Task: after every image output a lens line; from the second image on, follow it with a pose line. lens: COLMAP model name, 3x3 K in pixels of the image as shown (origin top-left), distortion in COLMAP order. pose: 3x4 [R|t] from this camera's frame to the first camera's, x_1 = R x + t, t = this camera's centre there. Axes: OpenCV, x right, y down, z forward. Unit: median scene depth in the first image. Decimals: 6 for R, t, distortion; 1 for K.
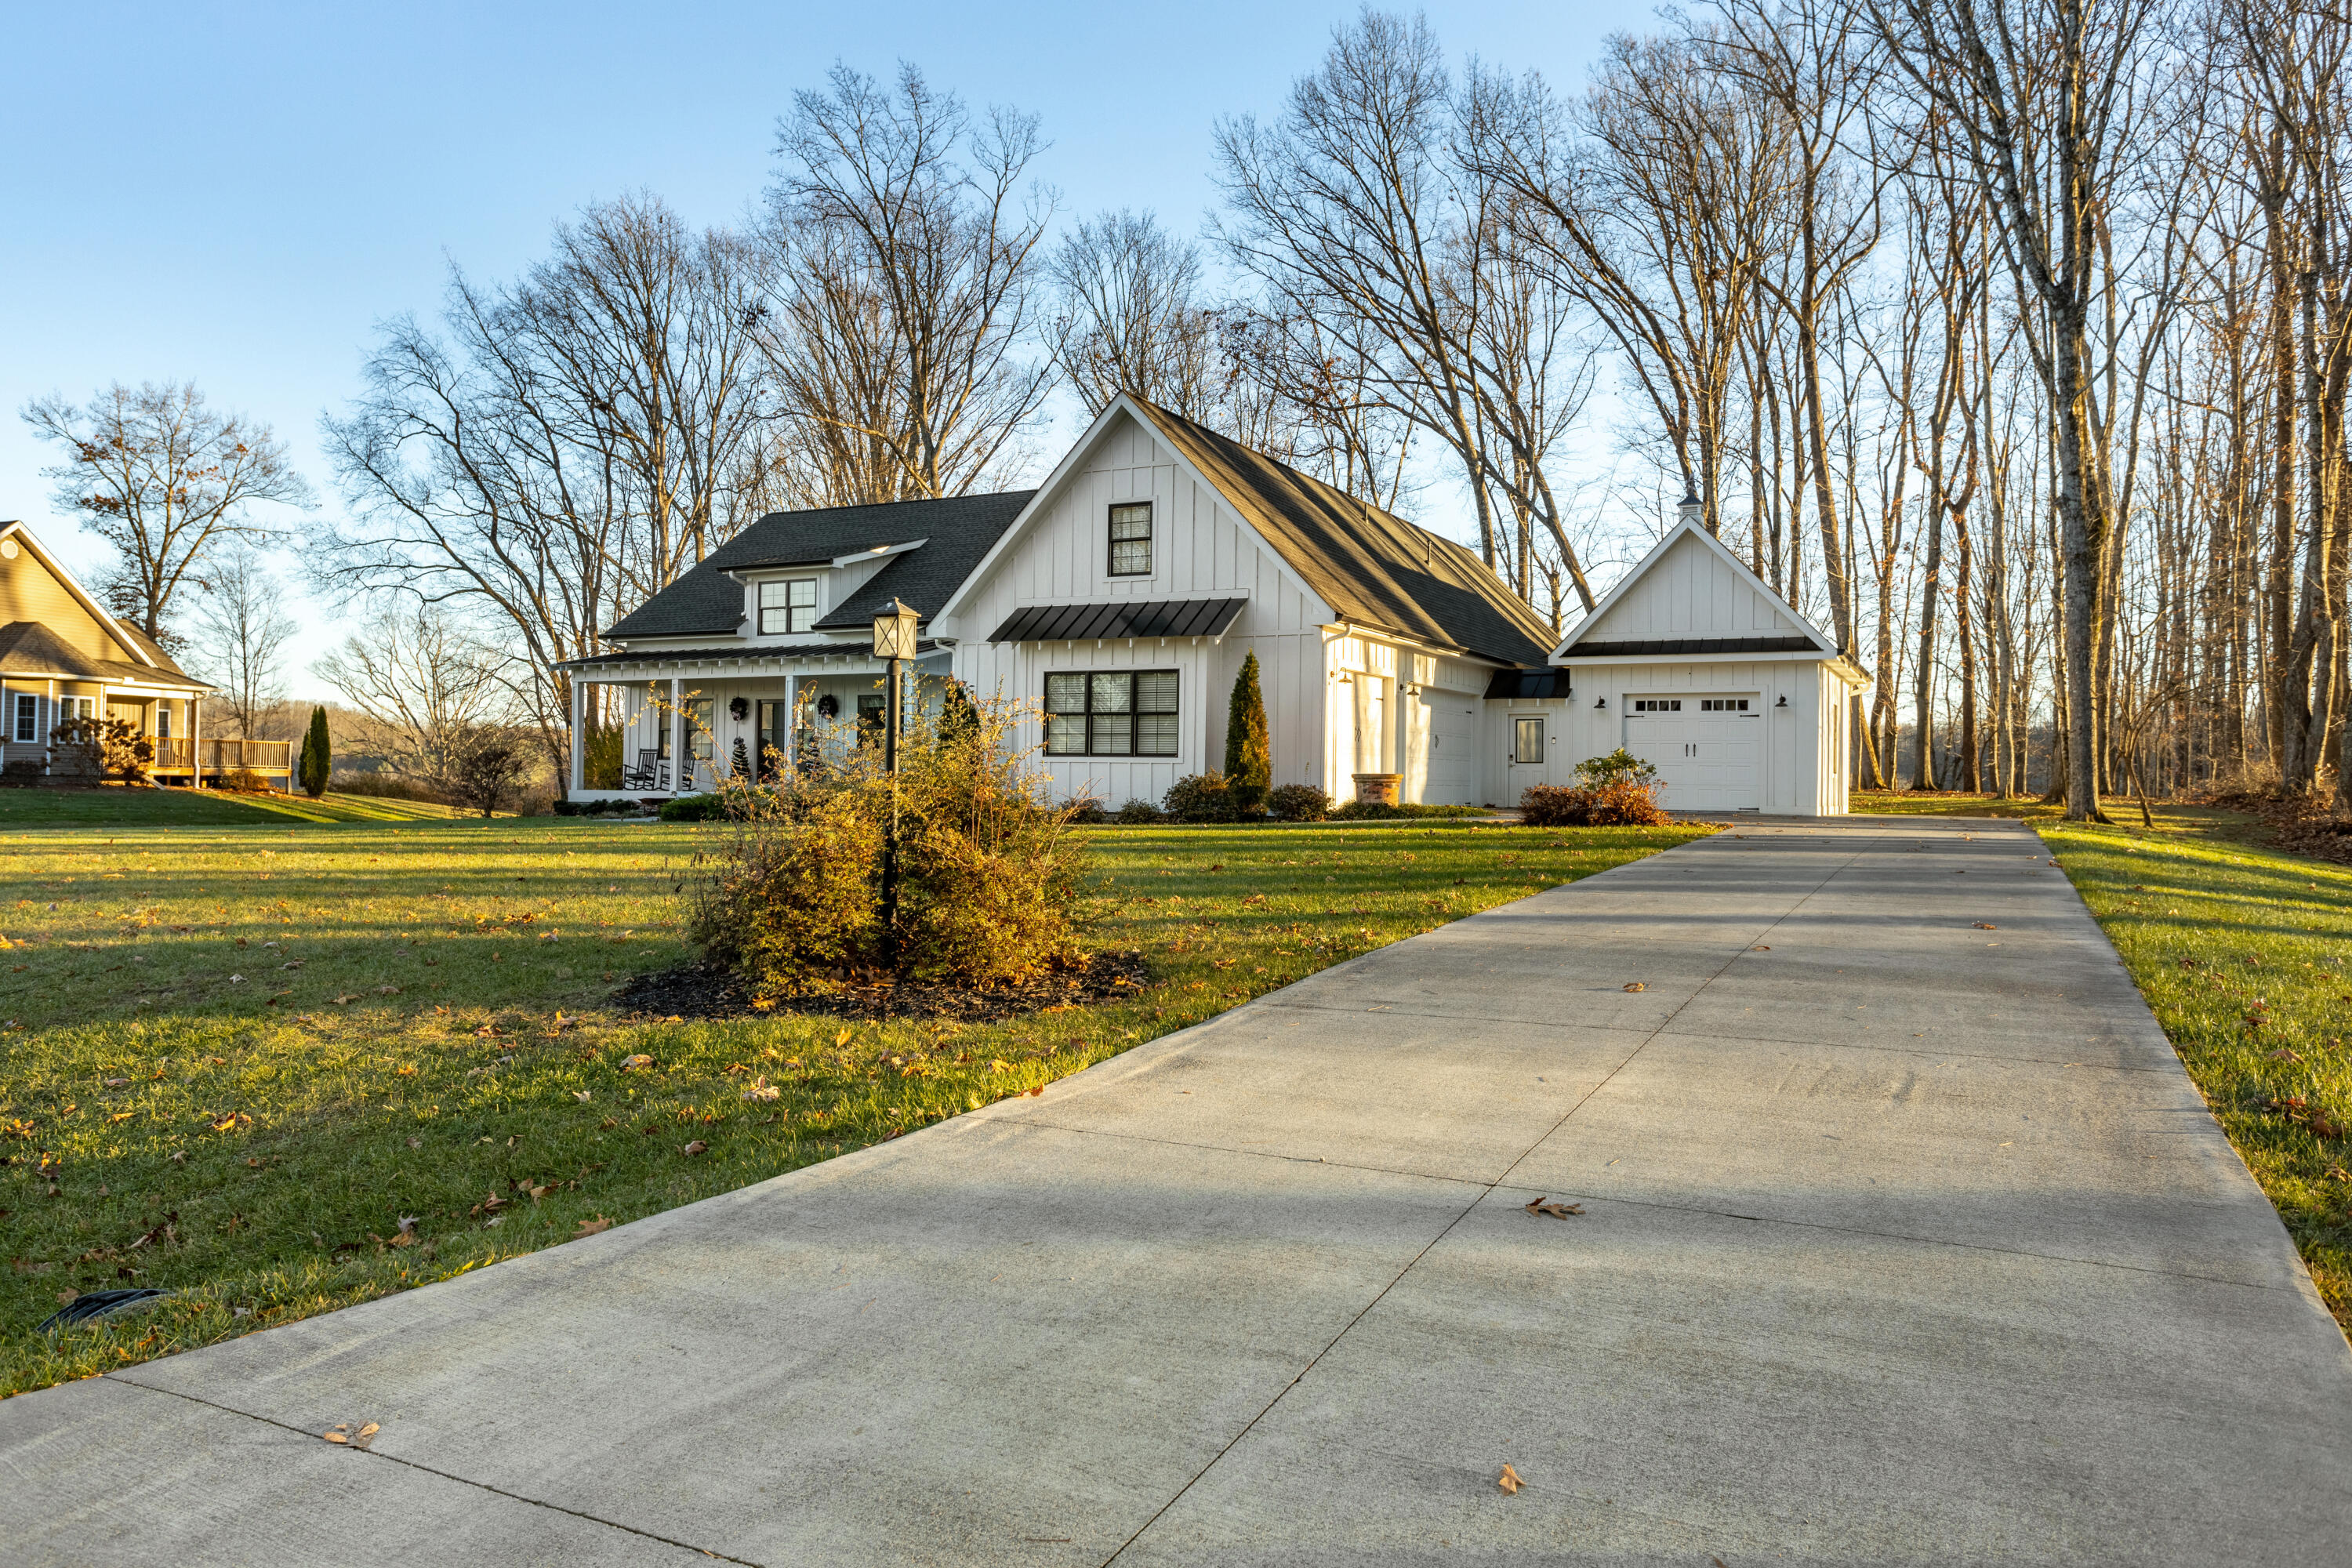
lens RADIAL K [[1605.3, 0, 1185.6], [0, 1605.3, 813.4], [0, 0, 1]] dist [-0.029521, -0.000510]
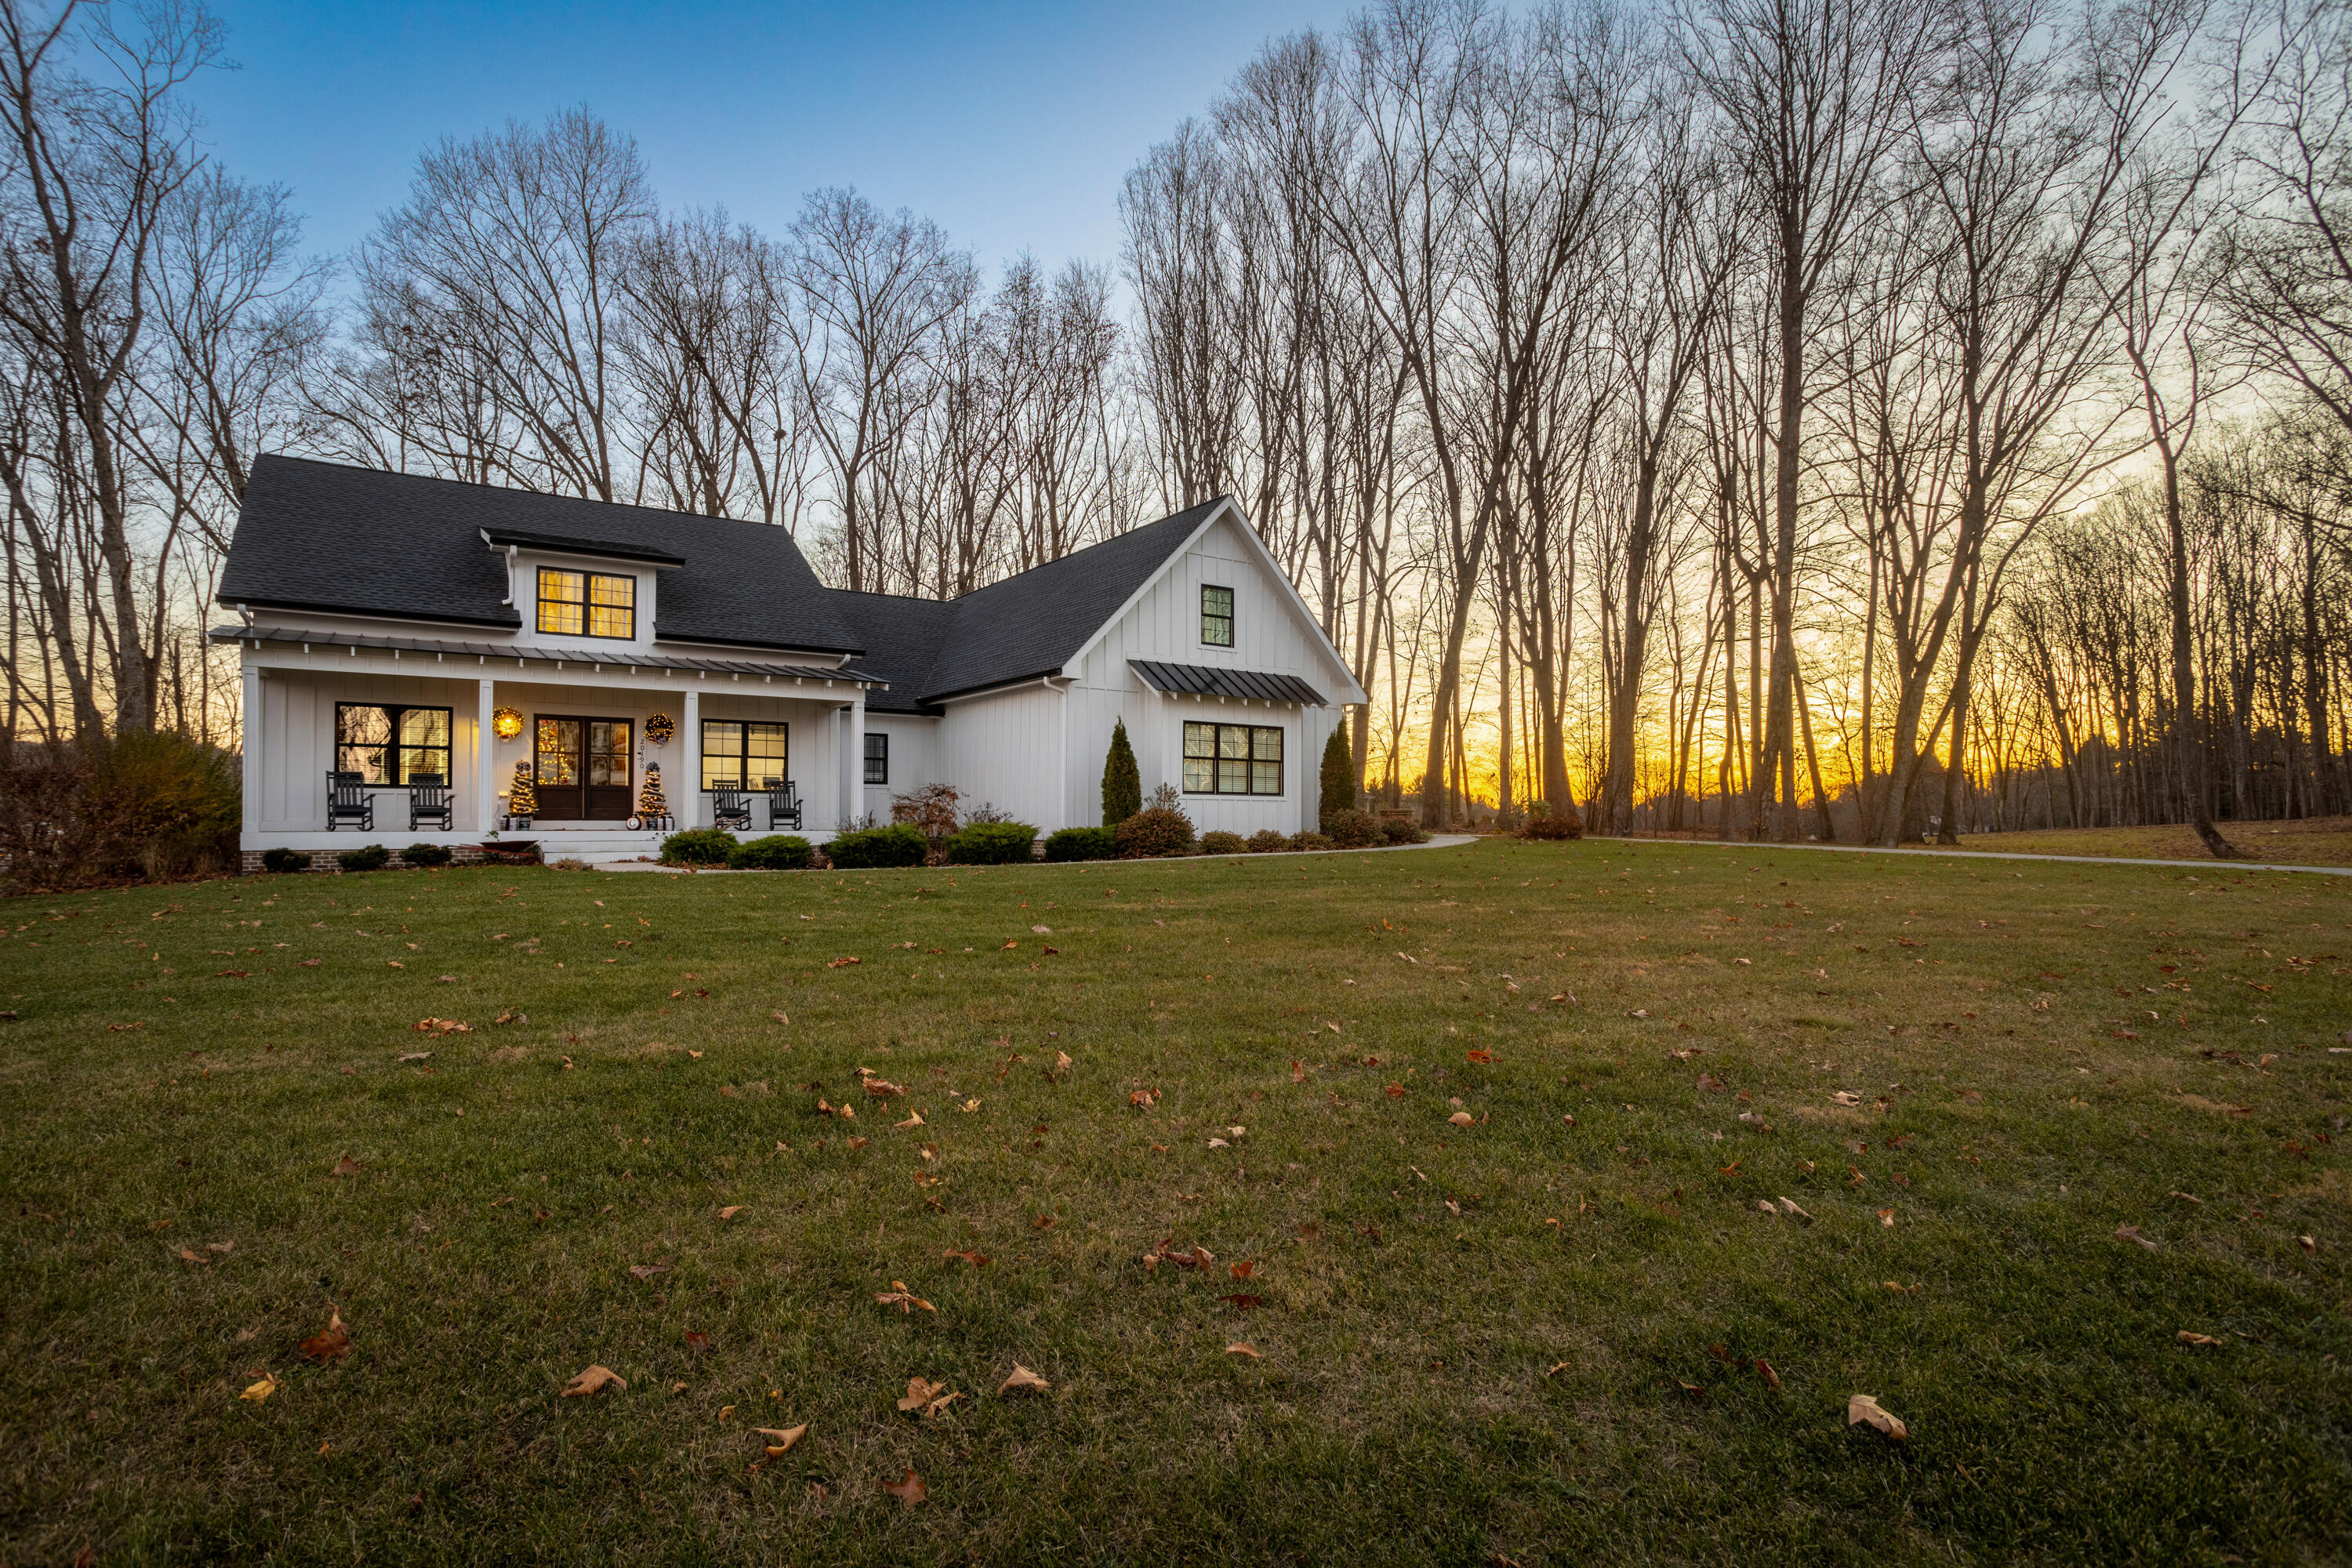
lens RADIAL K [[1164.2, 0, 1176.0], [0, 1164.2, 784.0], [0, 0, 1]] dist [-0.044649, 0.030897]
pose [[0.467510, 0.016191, 0.883840, -0.621496], [0.018549, 0.999432, -0.028120, -0.014079], [-0.883793, 0.029541, 0.466944, 0.454922]]
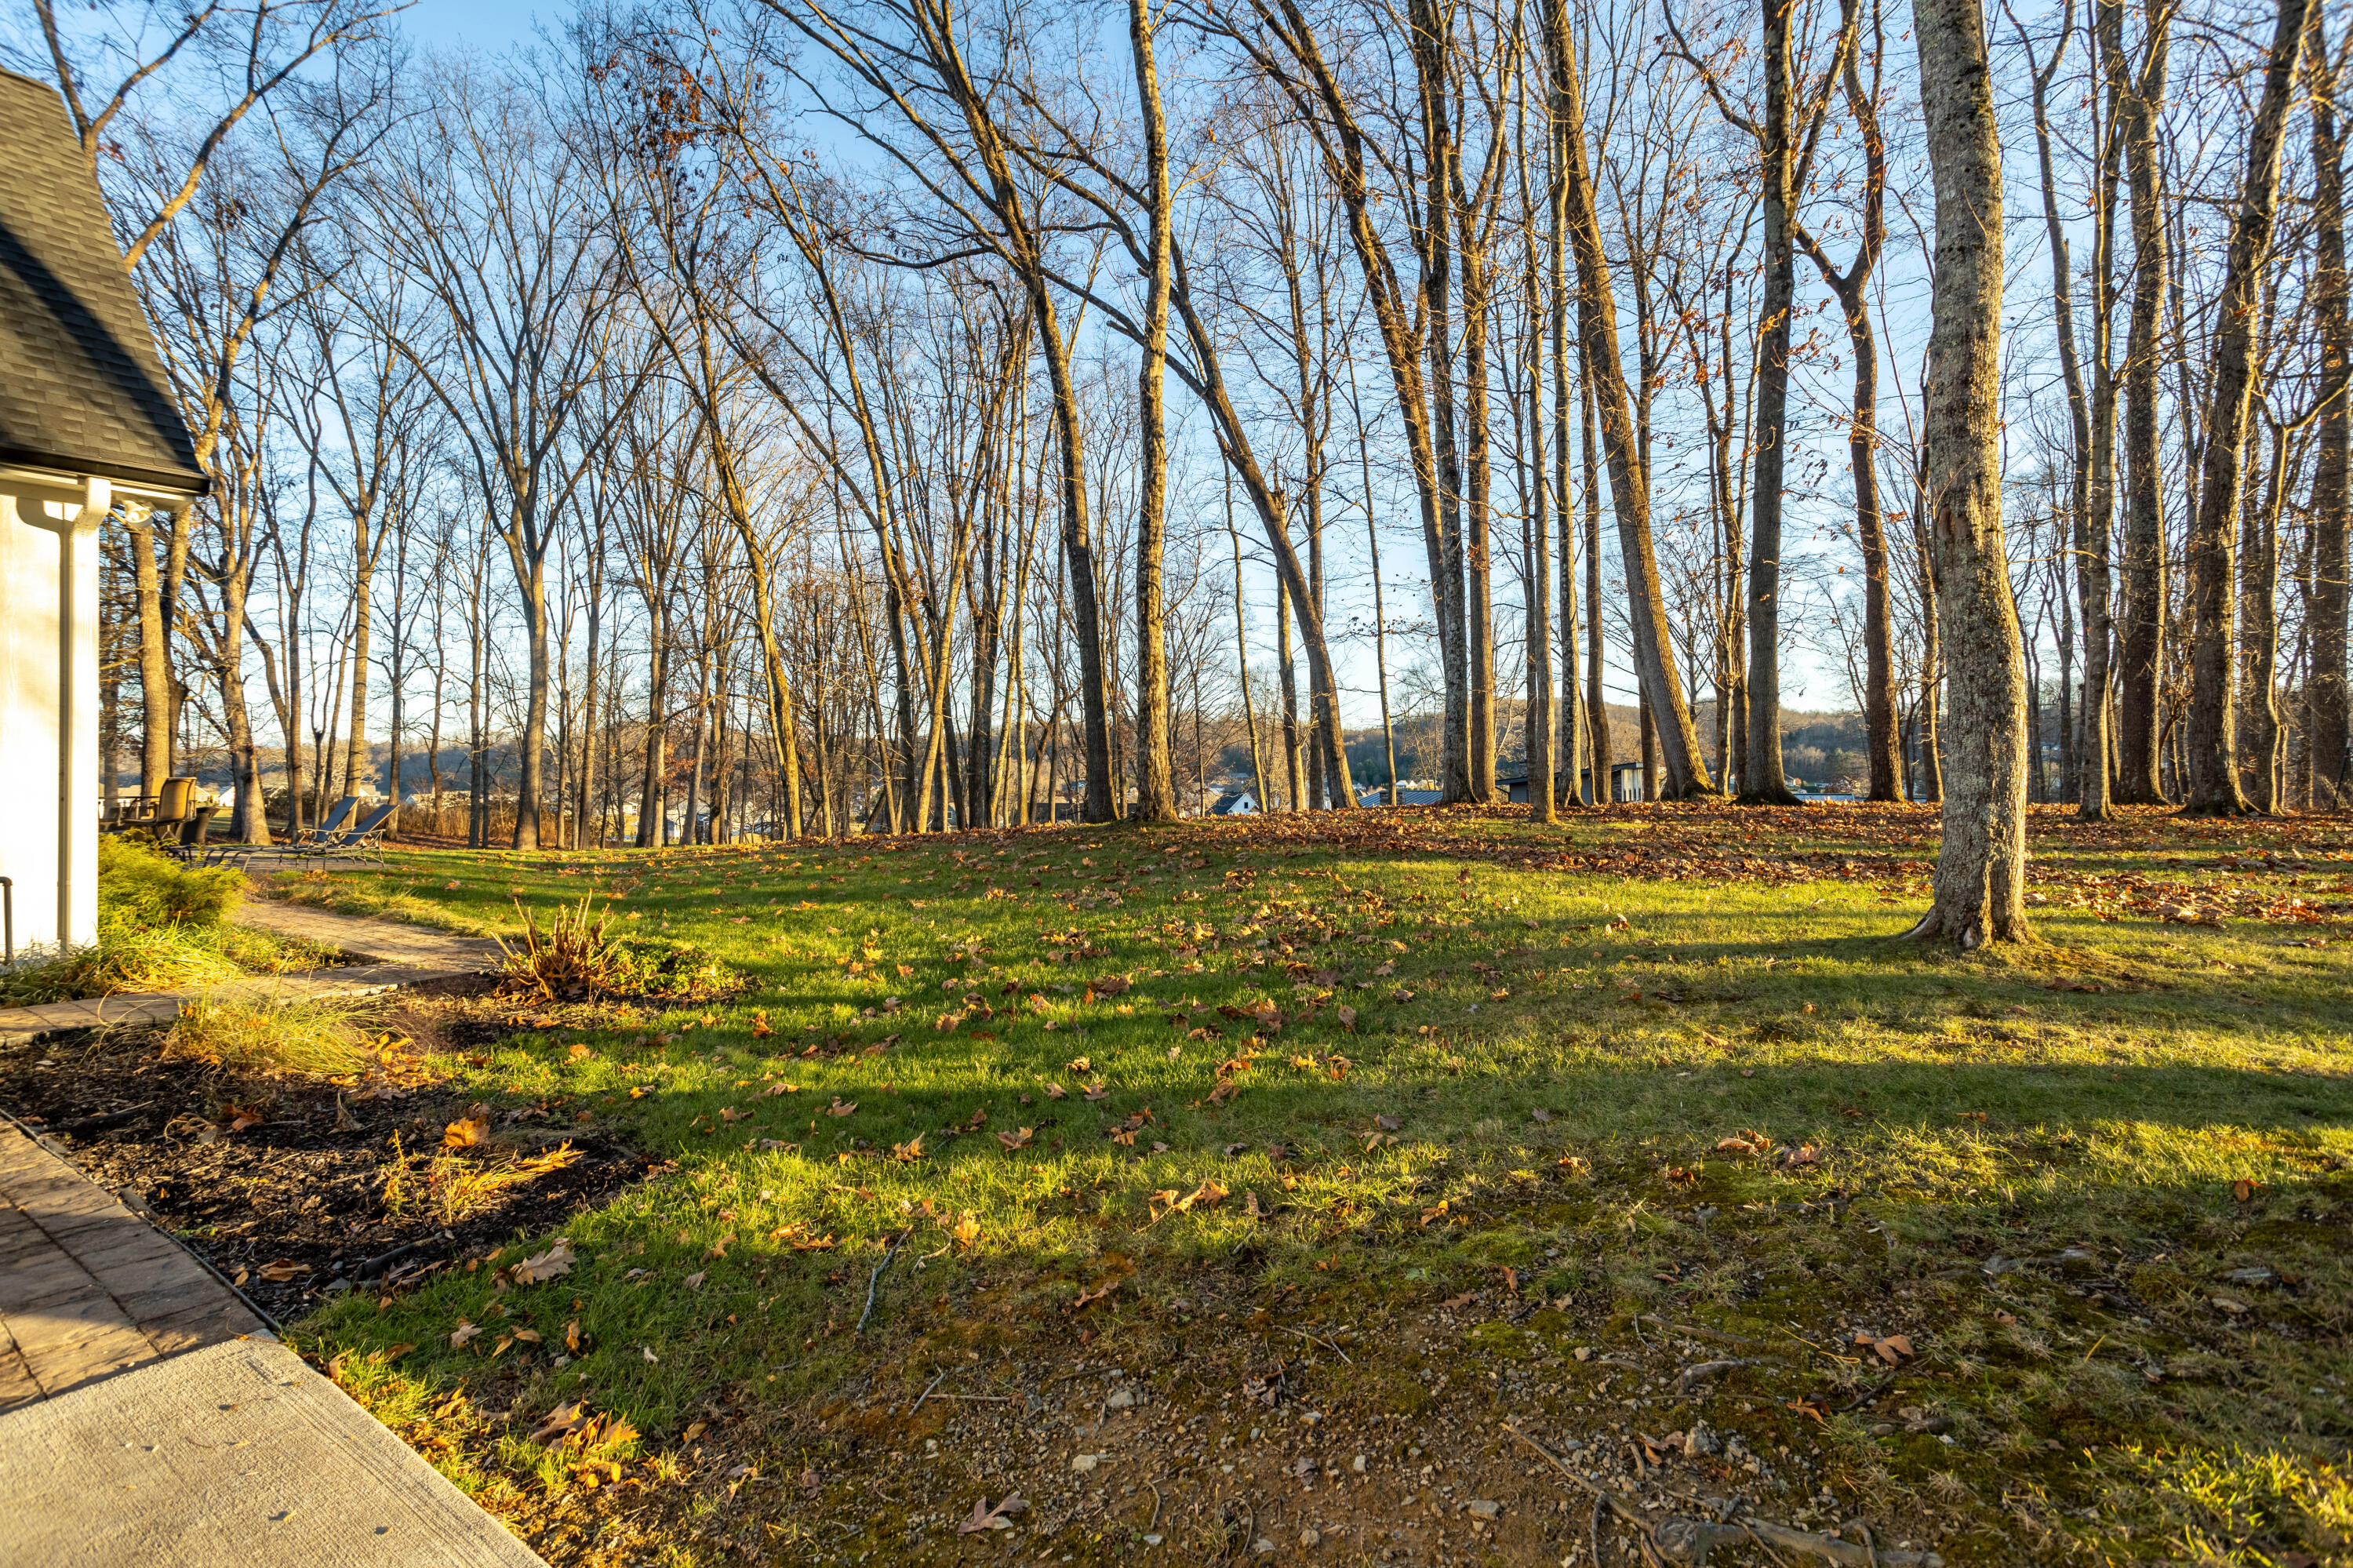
lens RADIAL K [[1164.7, 0, 1176.5], [0, 1164.7, 784.0], [0, 0, 1]] dist [-0.044649, 0.030897]
pose [[0.993306, -0.020169, -0.113738, 0.505630], [0.019513, 0.999786, -0.006877, -0.031984], [0.113853, 0.004612, 0.993487, 0.990405]]
